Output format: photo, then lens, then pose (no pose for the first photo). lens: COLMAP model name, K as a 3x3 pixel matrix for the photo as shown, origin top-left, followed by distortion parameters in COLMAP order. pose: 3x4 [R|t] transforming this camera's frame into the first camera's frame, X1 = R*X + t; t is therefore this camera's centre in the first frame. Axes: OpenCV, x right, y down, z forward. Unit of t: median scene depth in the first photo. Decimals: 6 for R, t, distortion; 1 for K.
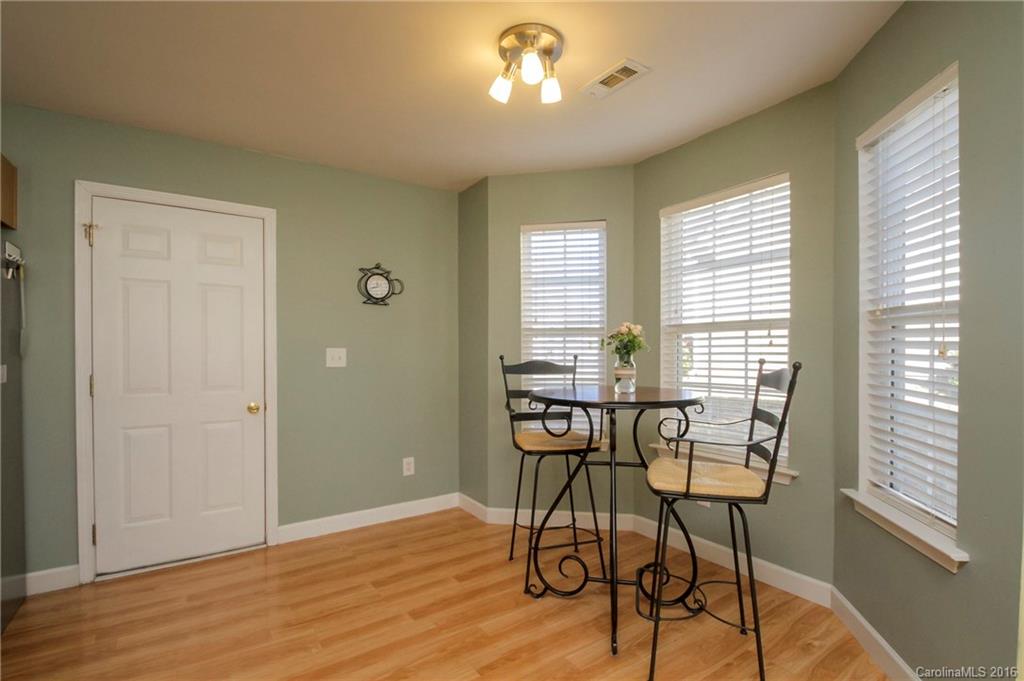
lens RADIAL K [[475.3, 0, 509.5], [0, 475.3, 356.2], [0, 0, 1]] dist [-0.006297, -0.005411]
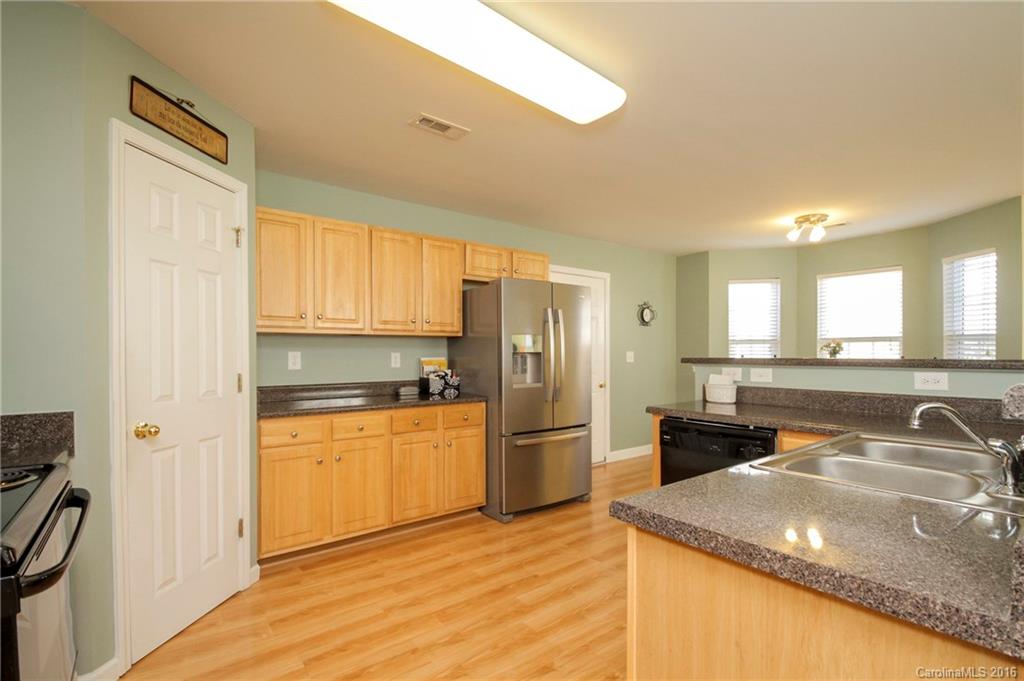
lens RADIAL K [[475.3, 0, 506.7], [0, 475.3, 358.5], [0, 0, 1]] dist [-0.006297, -0.005411]
pose [[0.998371, -0.004463, 0.056878, -0.903138], [0.004254, 0.999984, 0.003795, 0.000614], [-0.056894, -0.003547, 0.998374, -0.694645]]
